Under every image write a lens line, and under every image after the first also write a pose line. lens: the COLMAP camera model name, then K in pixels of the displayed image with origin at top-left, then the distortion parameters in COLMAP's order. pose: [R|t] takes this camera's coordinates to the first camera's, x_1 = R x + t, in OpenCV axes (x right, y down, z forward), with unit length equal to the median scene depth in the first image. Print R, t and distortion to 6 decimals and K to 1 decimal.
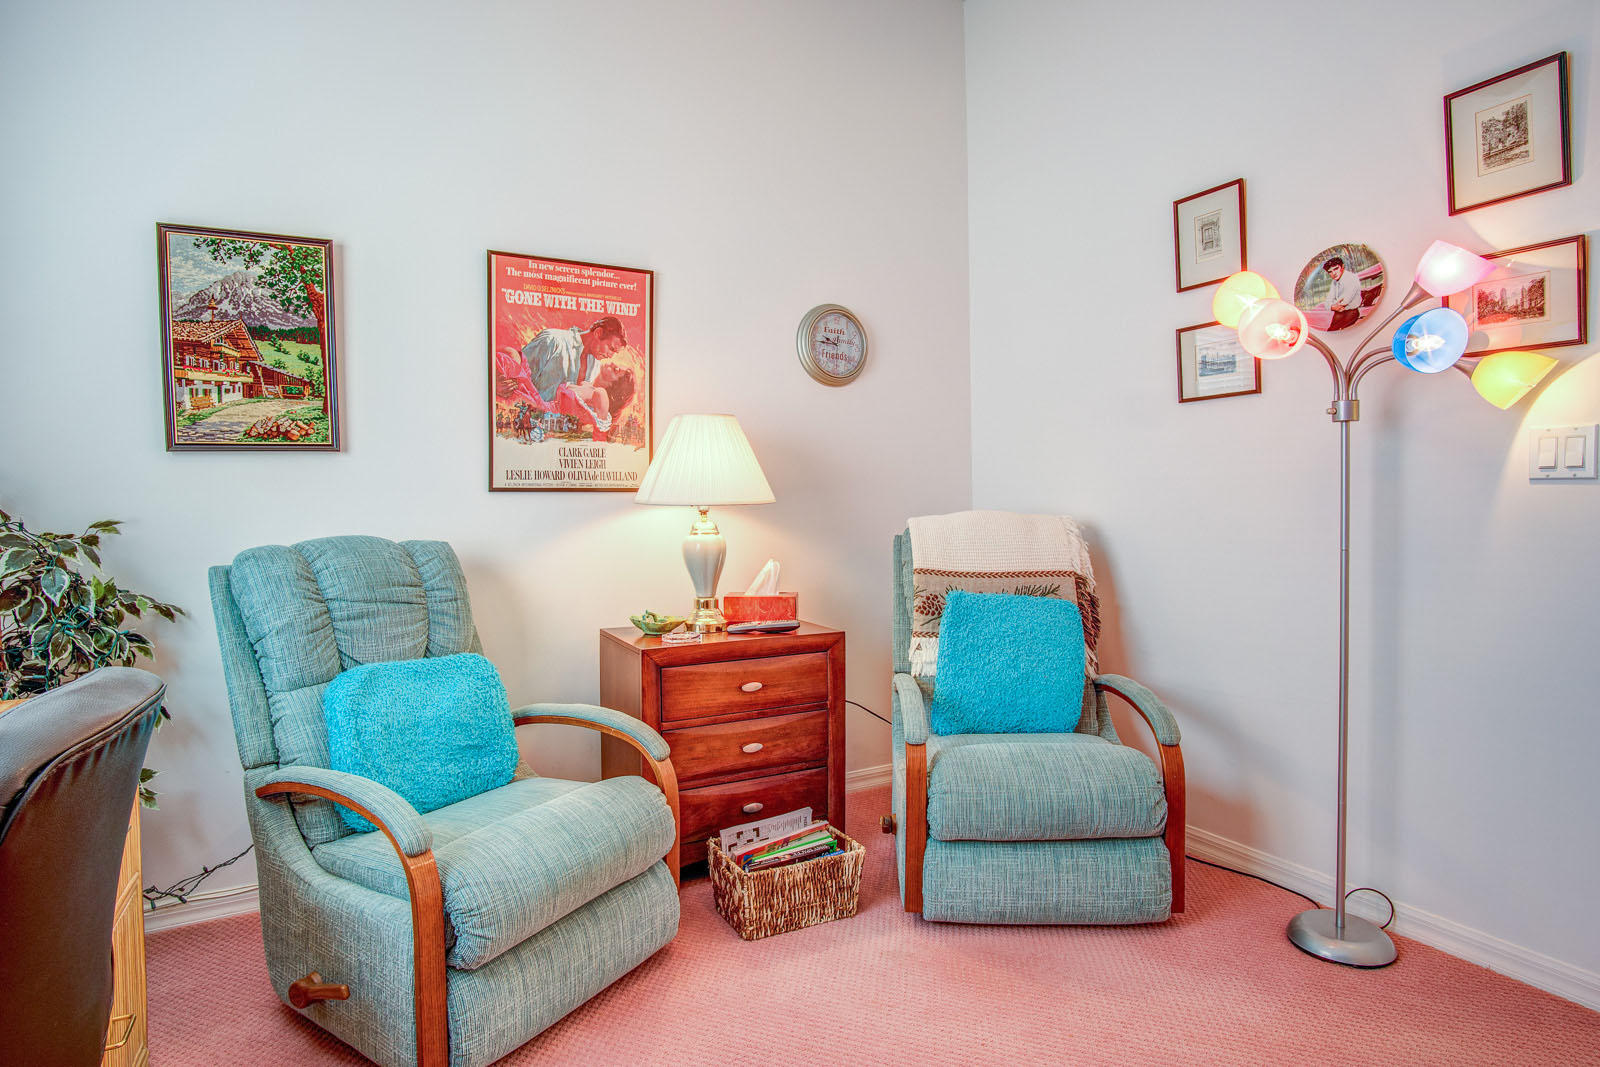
lens RADIAL K [[872.3, 0, 799.3], [0, 872.3, 514.1], [0, 0, 1]] dist [-0.024634, -0.000273]
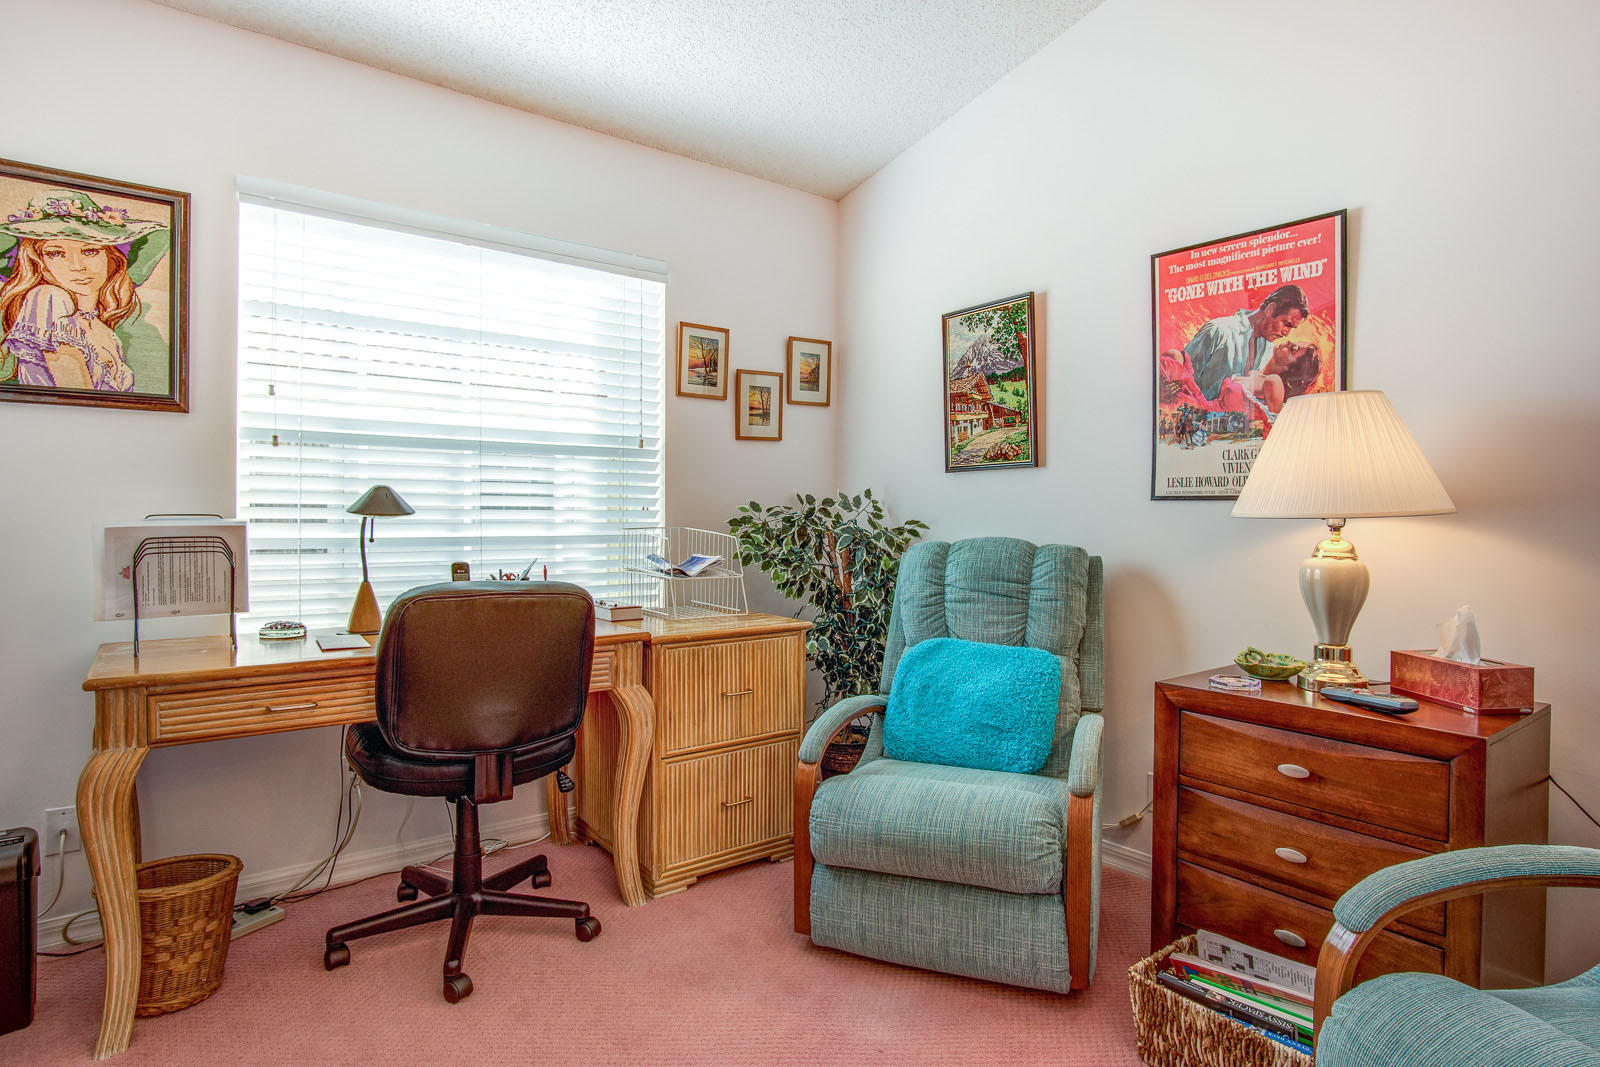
lens RADIAL K [[872.3, 0, 799.3], [0, 872.3, 514.1], [0, 0, 1]] dist [-0.024634, -0.000273]
pose [[0.141972, 0.015059, -0.989756, 0.566599], [-0.017898, 0.999760, 0.012644, -0.015391], [0.989709, 0.015920, 0.142208, 0.469611]]
